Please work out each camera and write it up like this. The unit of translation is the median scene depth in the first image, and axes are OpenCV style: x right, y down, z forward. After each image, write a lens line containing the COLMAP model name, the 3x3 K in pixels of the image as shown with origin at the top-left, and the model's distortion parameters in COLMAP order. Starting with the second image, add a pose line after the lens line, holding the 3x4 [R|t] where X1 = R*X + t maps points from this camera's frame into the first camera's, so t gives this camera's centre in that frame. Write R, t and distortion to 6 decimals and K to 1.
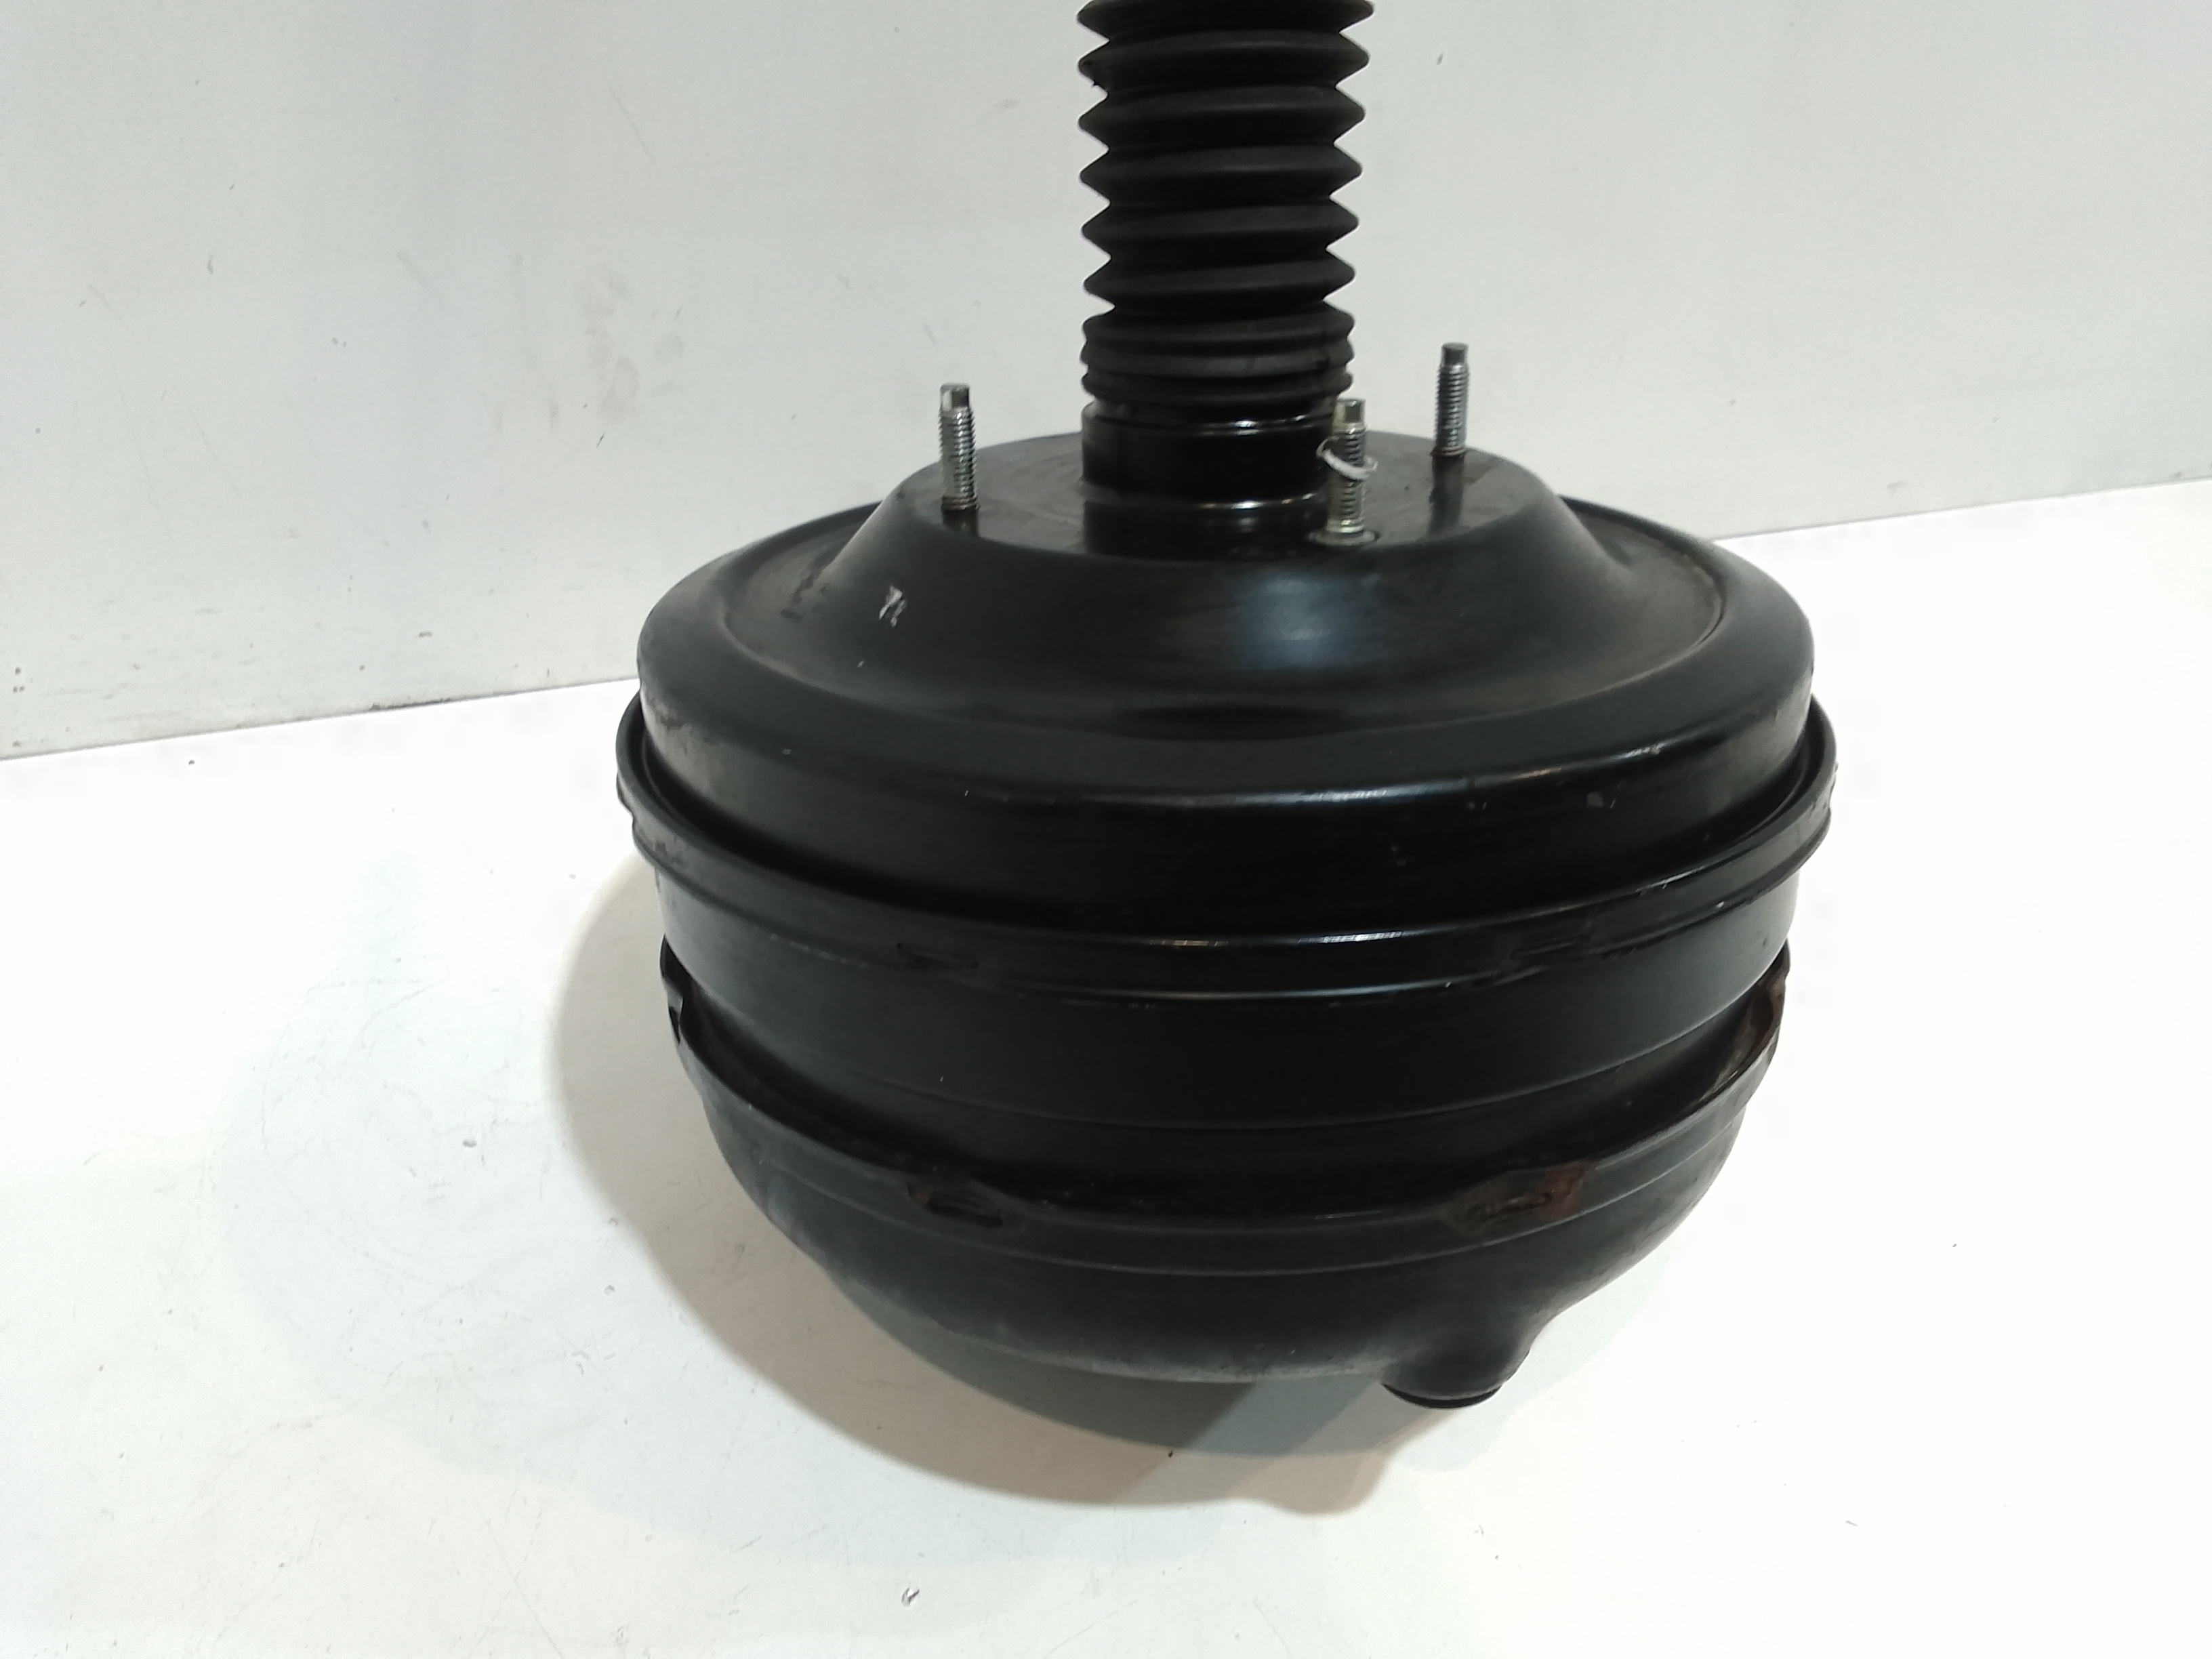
lens RADIAL K [[1736.1, 0, 1111.4], [0, 1736.1, 841.6], [0, 0, 1]] dist [0.065363, -0.128342]
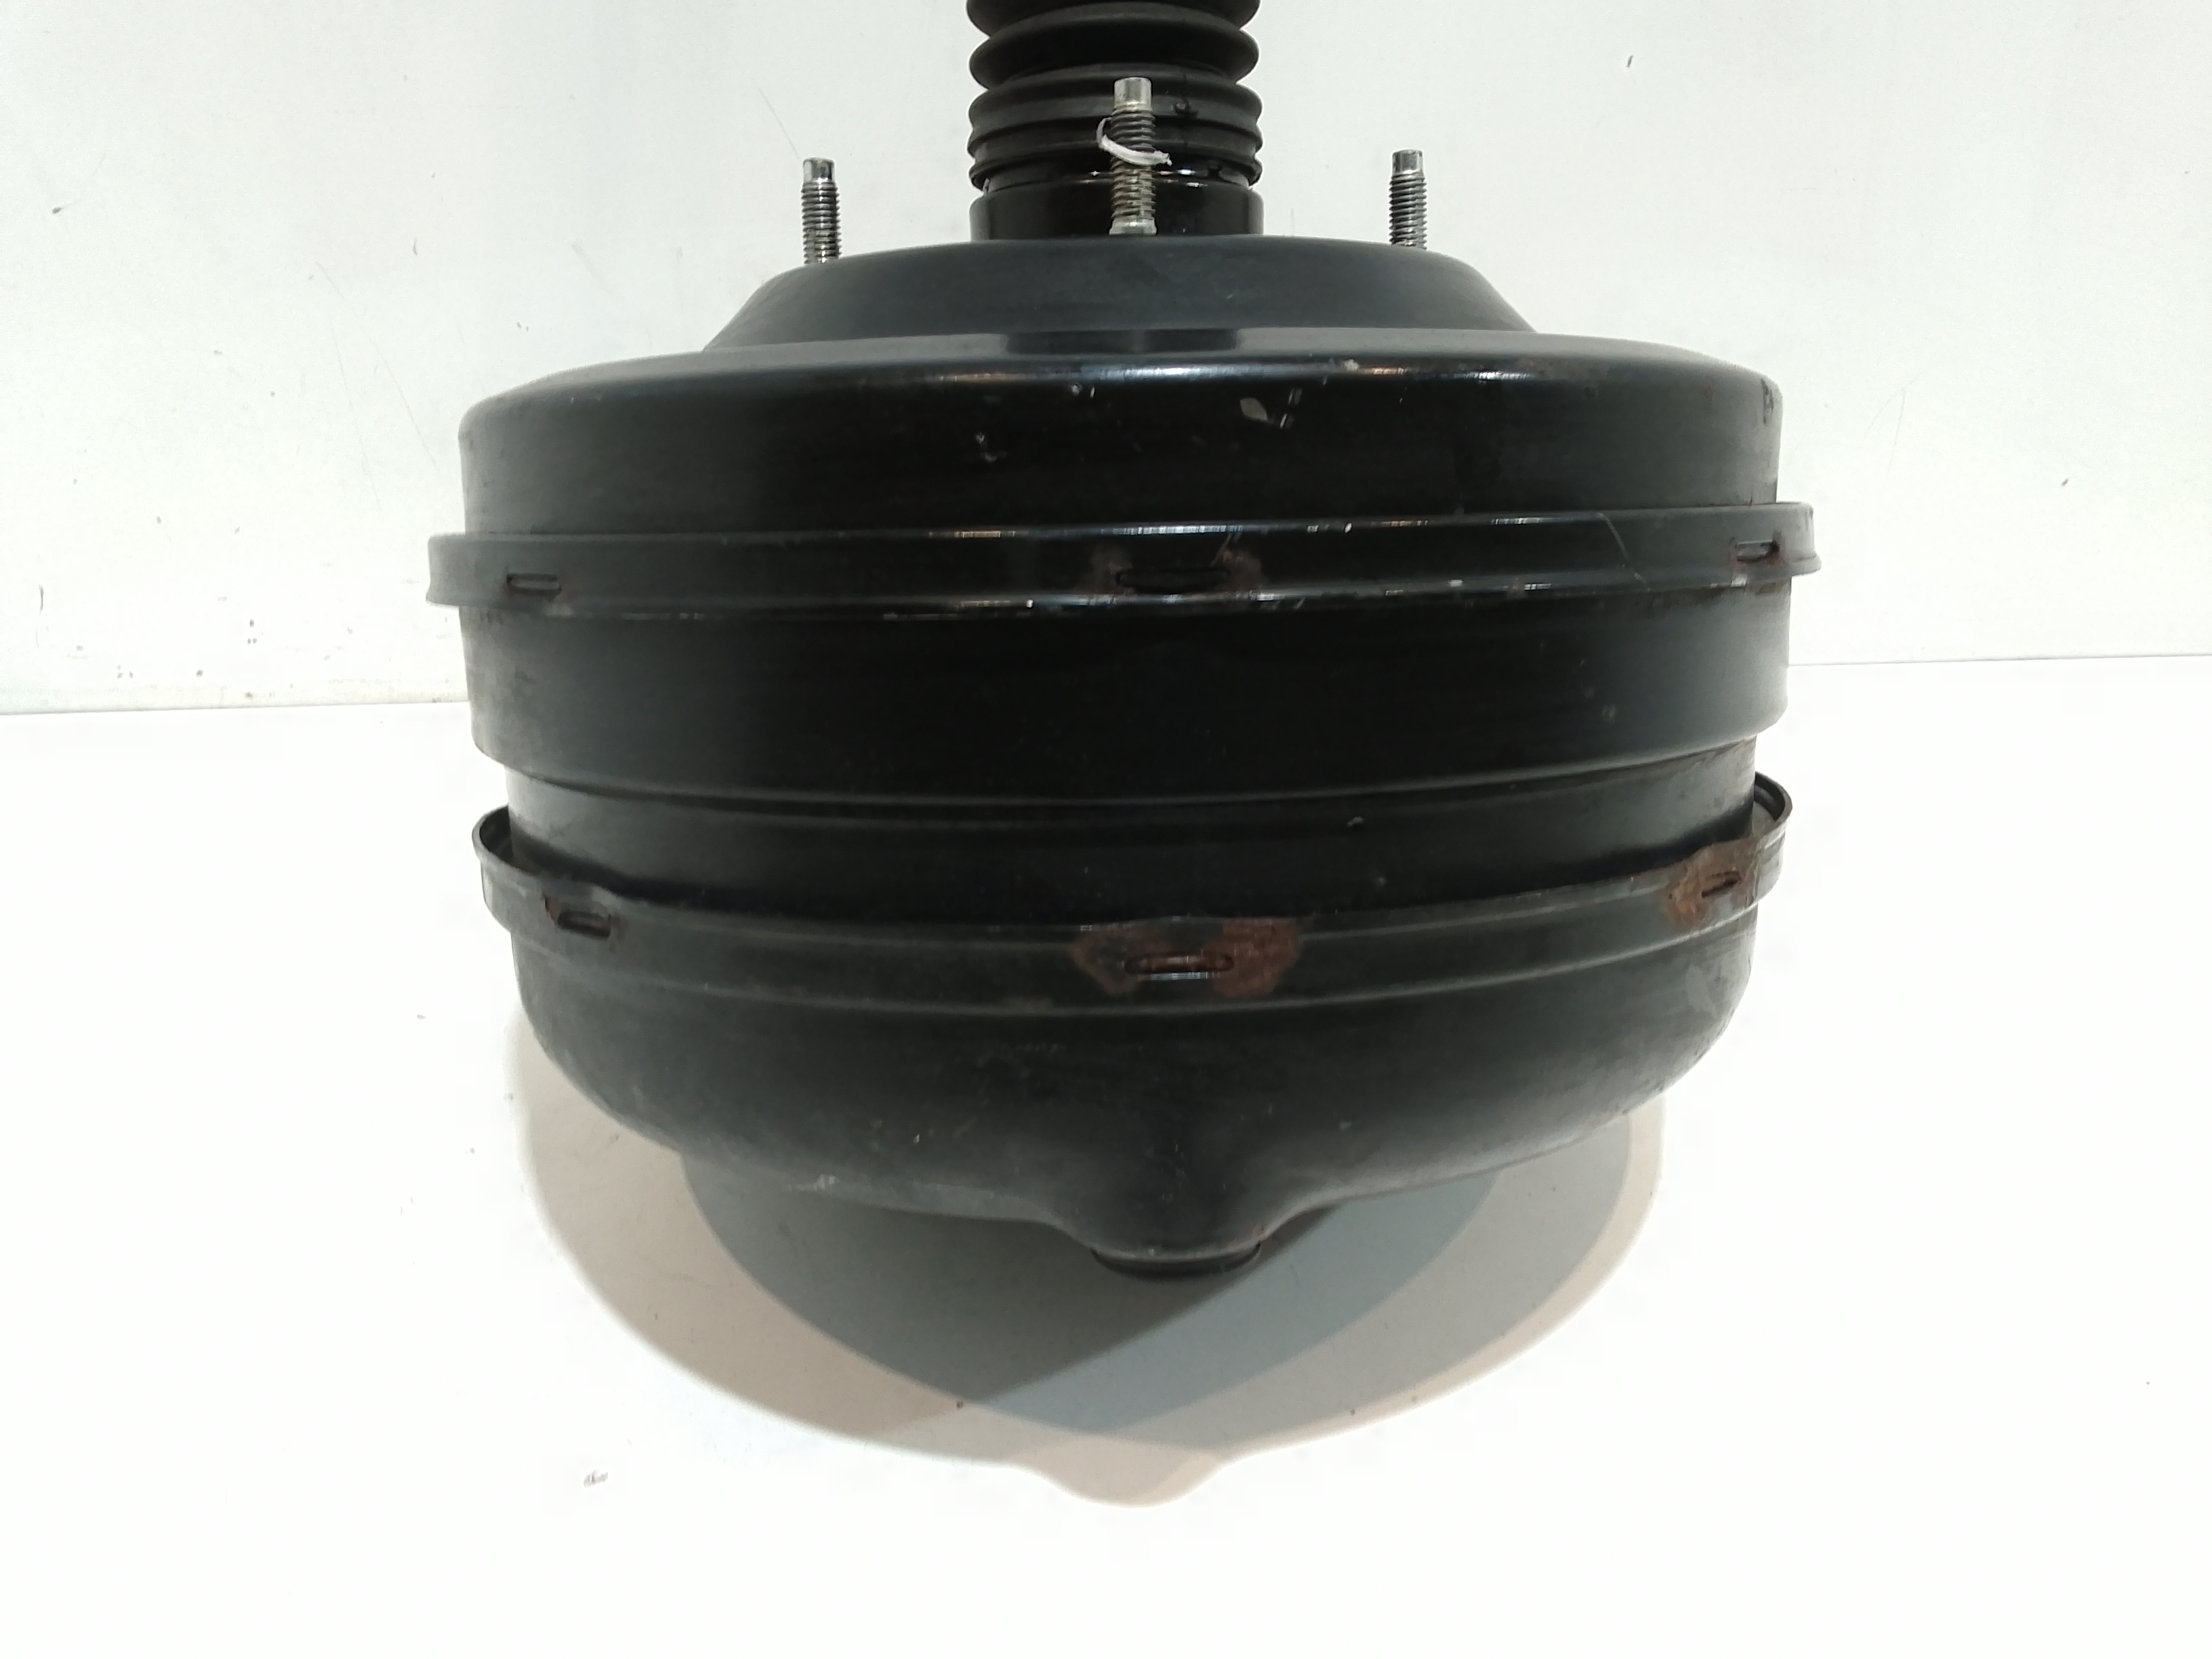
lens RADIAL K [[1736.1, 0, 1111.4], [0, 1736.1, 841.6], [0, 0, 1]] dist [0.065363, -0.128342]
pose [[0.942737, 0.056364, -0.328740, 0.385551], [-0.125831, 0.972889, -0.194045, 0.263159], [0.308891, 0.224299, 0.924271, 0.219510]]
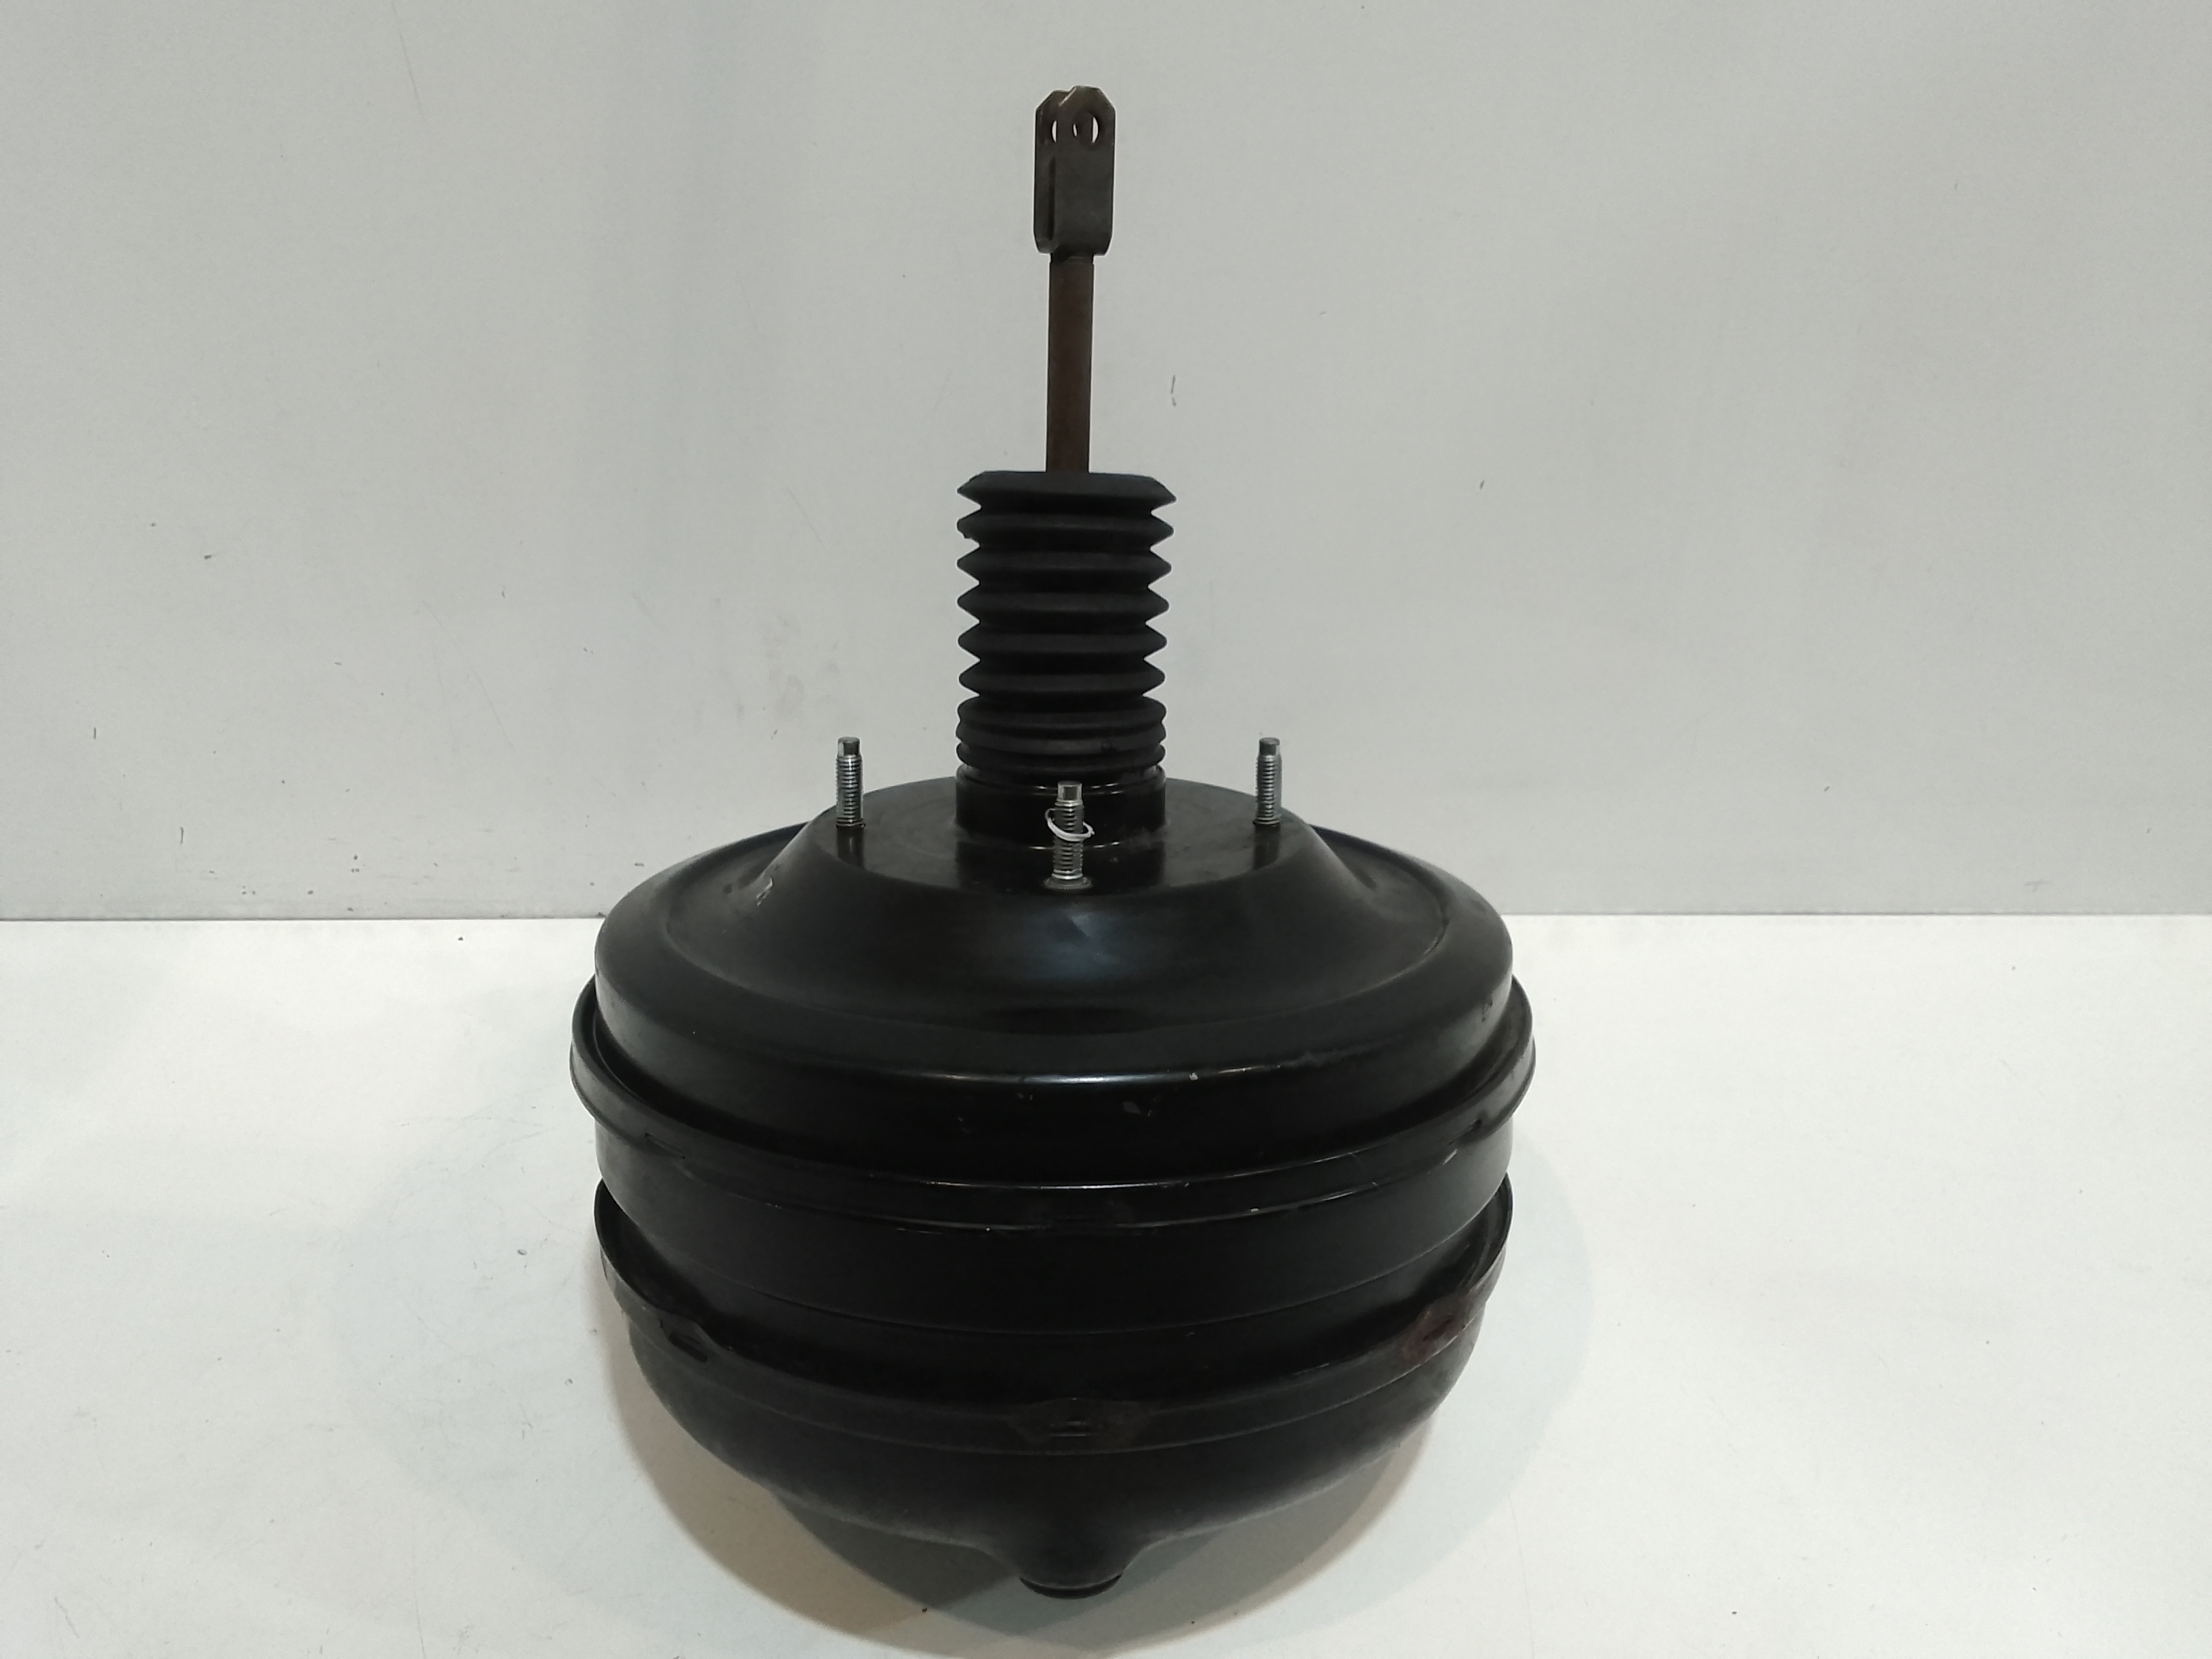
lens RADIAL K [[1736.1, 0, 1111.4], [0, 1736.1, 841.6], [0, 0, 1]] dist [0.065363, -0.128342]
pose [[0.947868, 0.112776, -0.298039, 0.491787], [-0.155635, 0.979981, -0.124154, -0.043250], [0.278071, 0.164067, 0.946445, -0.206226]]
